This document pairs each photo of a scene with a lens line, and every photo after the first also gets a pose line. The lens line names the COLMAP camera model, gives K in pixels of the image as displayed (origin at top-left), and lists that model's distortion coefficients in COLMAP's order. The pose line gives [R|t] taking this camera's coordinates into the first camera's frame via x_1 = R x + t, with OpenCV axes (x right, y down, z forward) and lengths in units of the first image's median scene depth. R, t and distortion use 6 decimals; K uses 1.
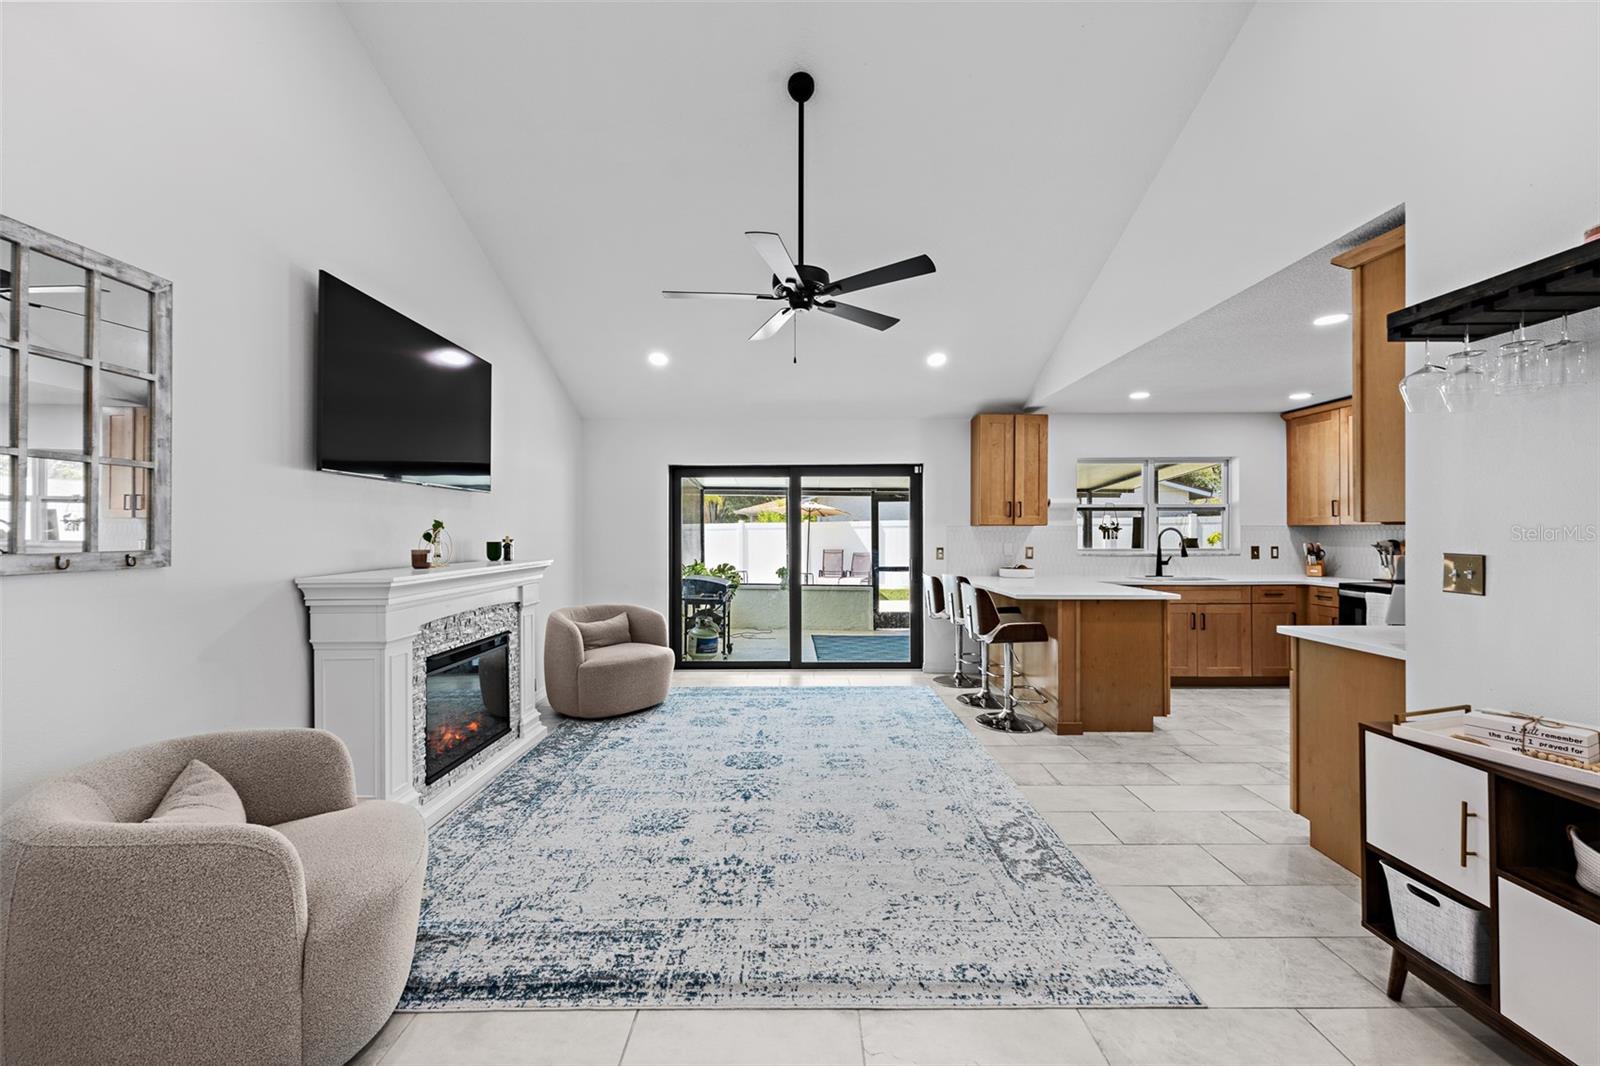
lens RADIAL K [[637.2, 0, 798.2], [0, 637.2, 531.2], [0, 0, 1]] dist [0.000244, -0.000038]
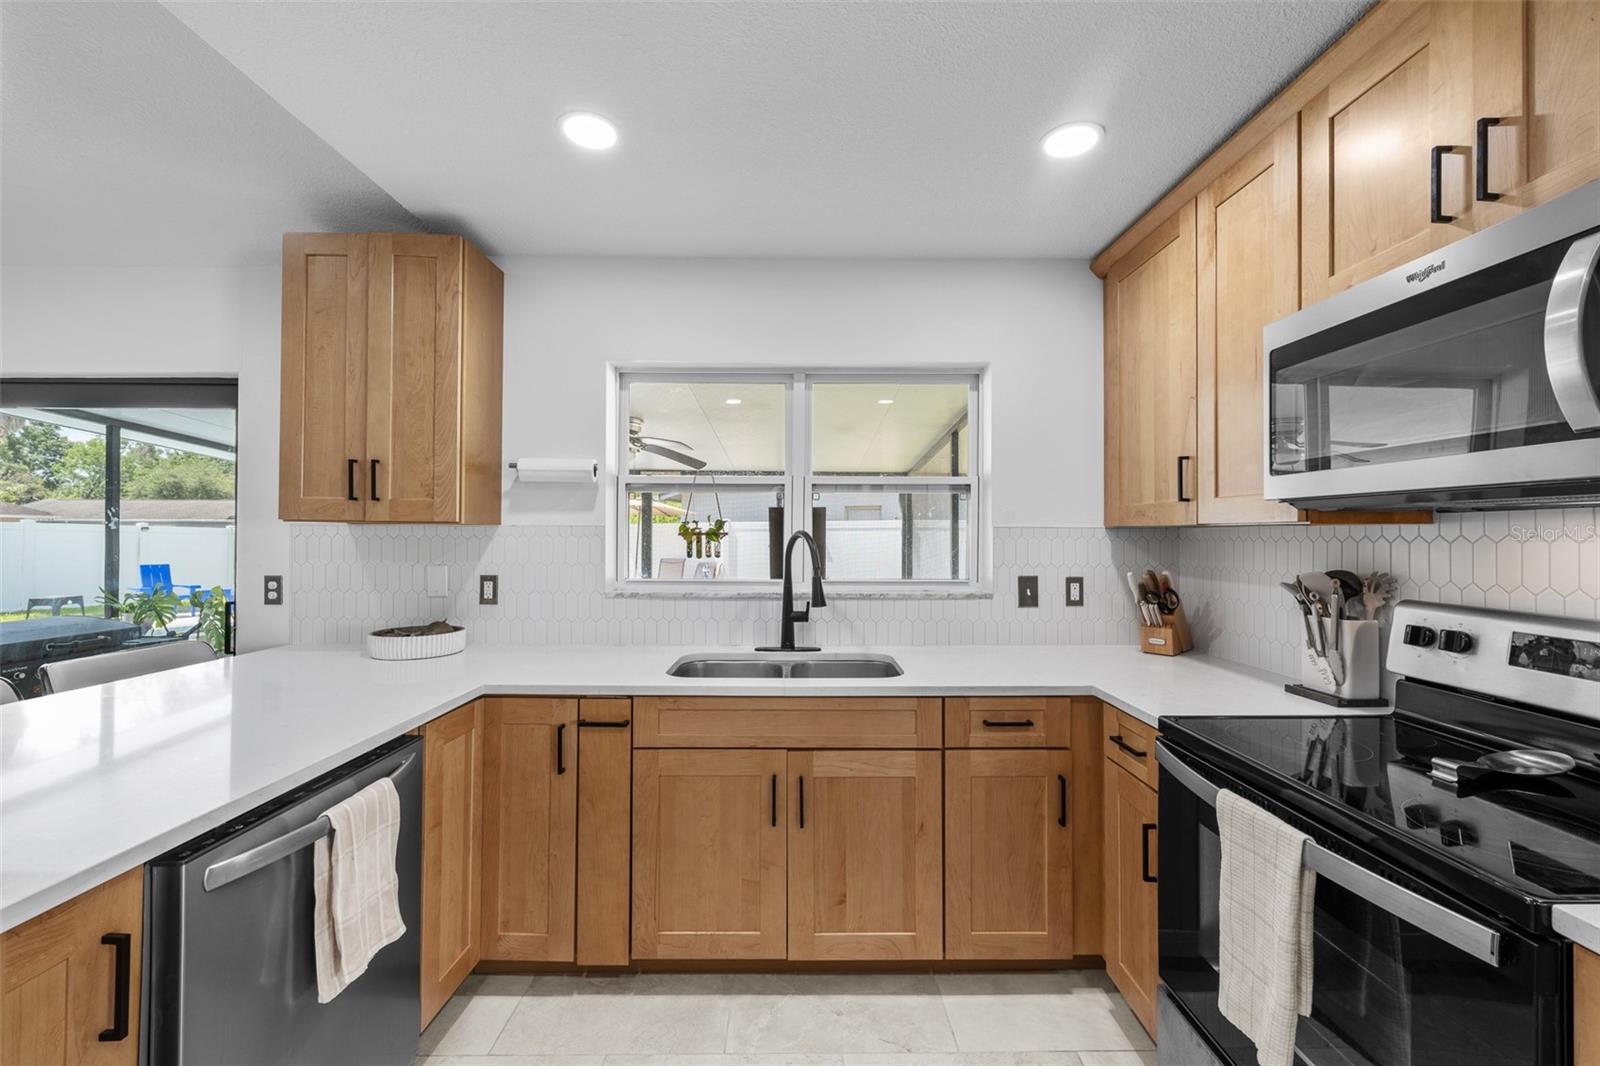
lens RADIAL K [[631.8, 0, 799.7], [0, 631.8, 531.2], [0, 0, 1]] dist [0.001034, -0.000276]
pose [[0.999955, 0.005083, 0.008065, 0.627480], [-0.005035, 0.999969, -0.006005, -0.003200], [-0.008095, 0.005964, 0.999949, 0.652097]]
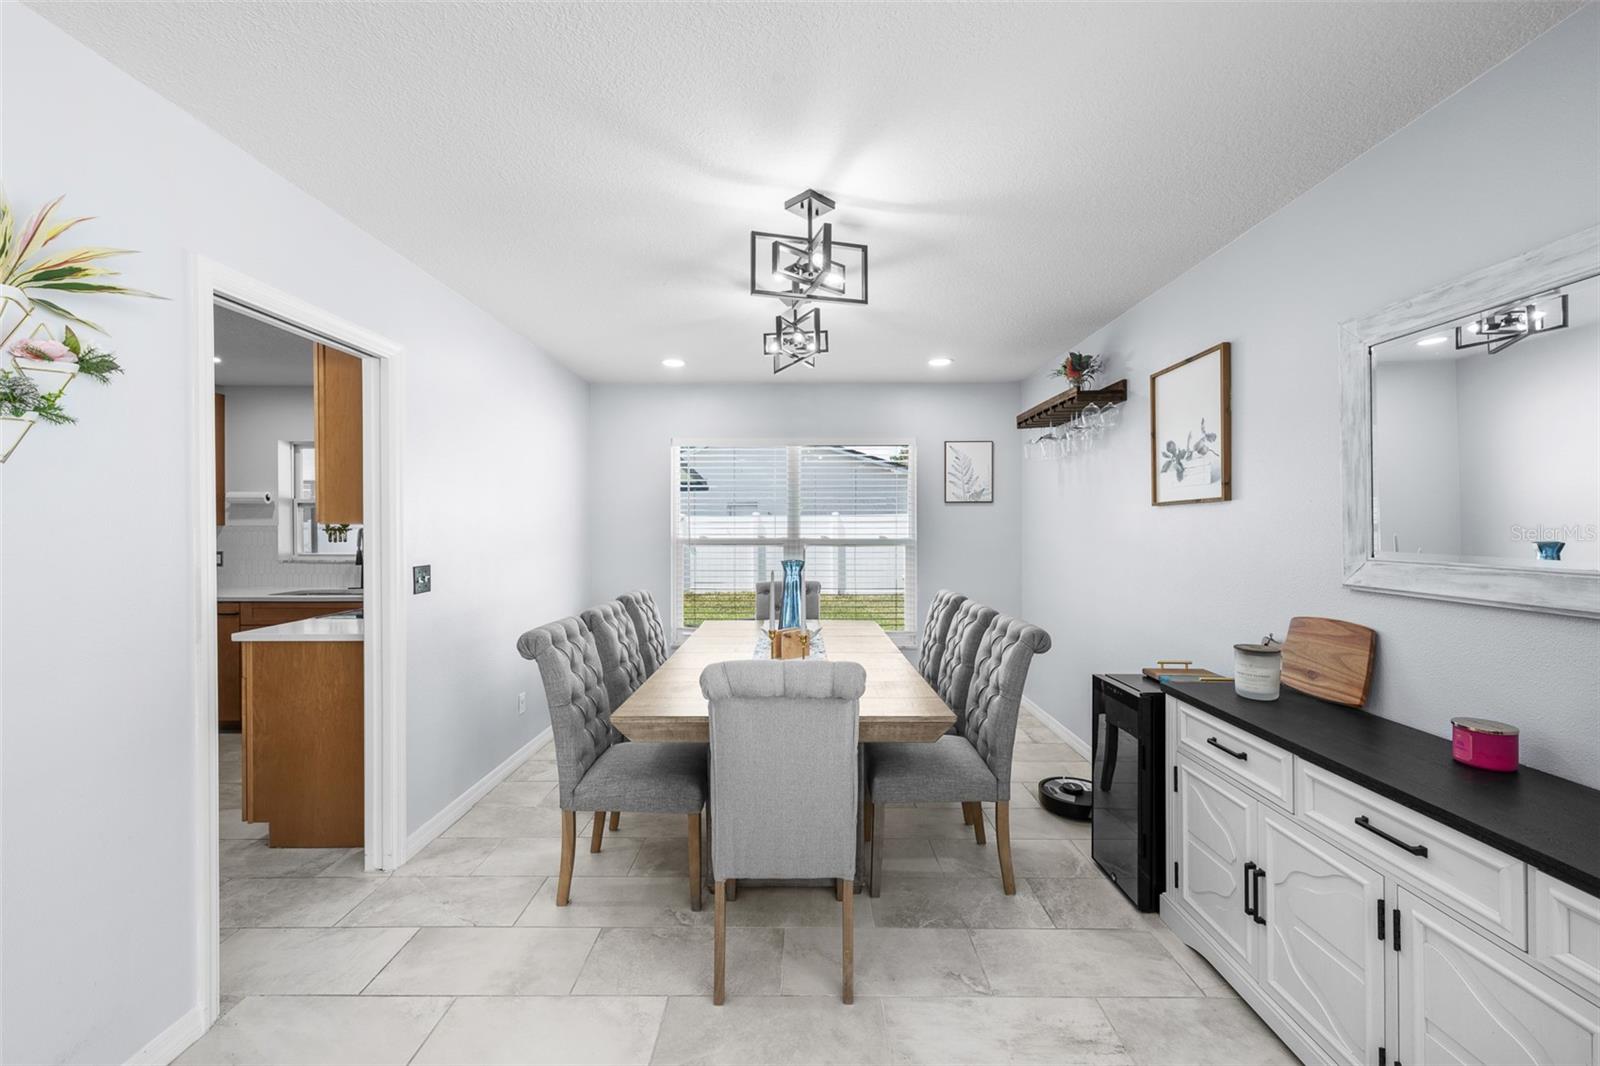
lens RADIAL K [[631.8, 0, 799.7], [0, 631.8, 531.2], [0, 0, 1]] dist [0.001034, -0.000276]
pose [[0.999972, 0.000697, -0.007436, 1.233316], [-0.000649, 0.999979, 0.006372, -0.007614], [0.007440, -0.006367, 0.999952, 0.225894]]
